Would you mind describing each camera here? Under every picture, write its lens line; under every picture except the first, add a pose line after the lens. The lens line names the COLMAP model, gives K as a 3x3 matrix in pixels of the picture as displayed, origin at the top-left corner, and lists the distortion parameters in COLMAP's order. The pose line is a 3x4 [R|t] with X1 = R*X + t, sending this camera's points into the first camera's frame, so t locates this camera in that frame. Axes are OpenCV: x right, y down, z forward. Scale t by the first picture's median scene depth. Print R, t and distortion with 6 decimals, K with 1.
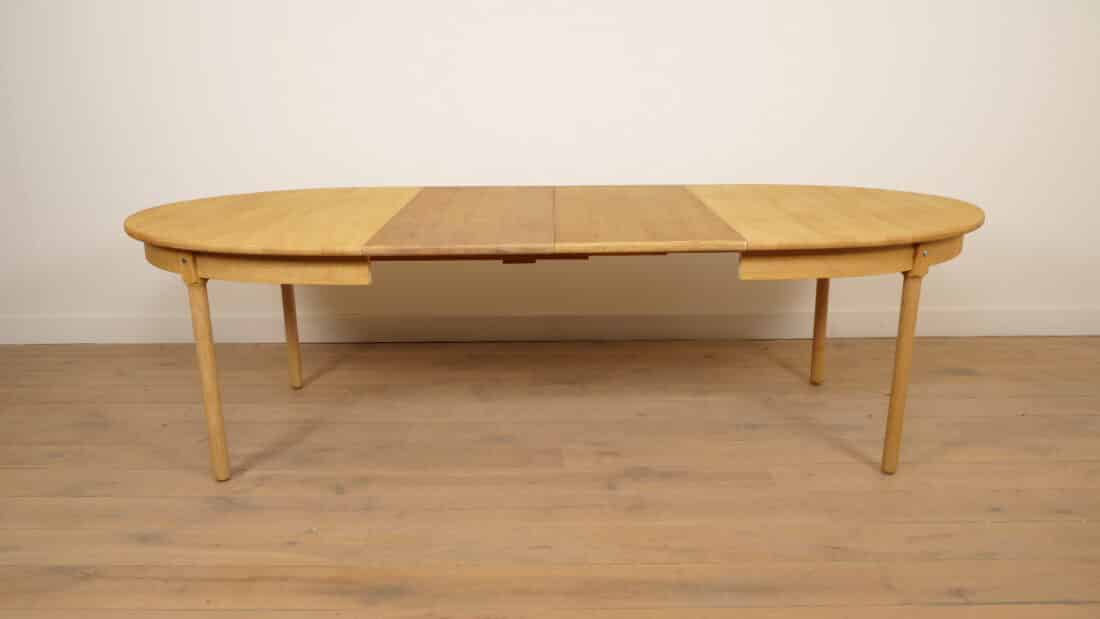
lens RADIAL K [[855.1, 0, 550.0], [0, 855.1, 309.5], [0, 0, 1]] dist [-0.022497, 0.001732]
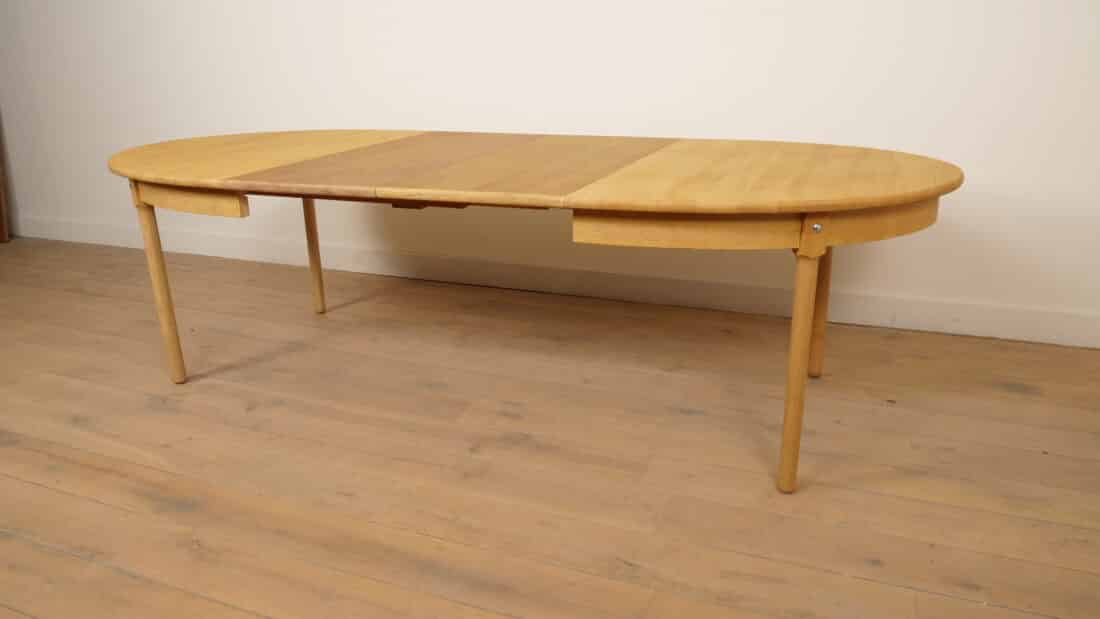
lens RADIAL K [[785.1, 0, 550.0], [0, 785.1, 309.5], [0, 0, 1]] dist [-0.039583, 0.004805]
pose [[0.925609, 0.111433, -0.361705, 0.442297], [-0.089023, 0.992963, 0.078098, -0.023354], [0.367862, -0.040088, 0.929016, 0.215573]]
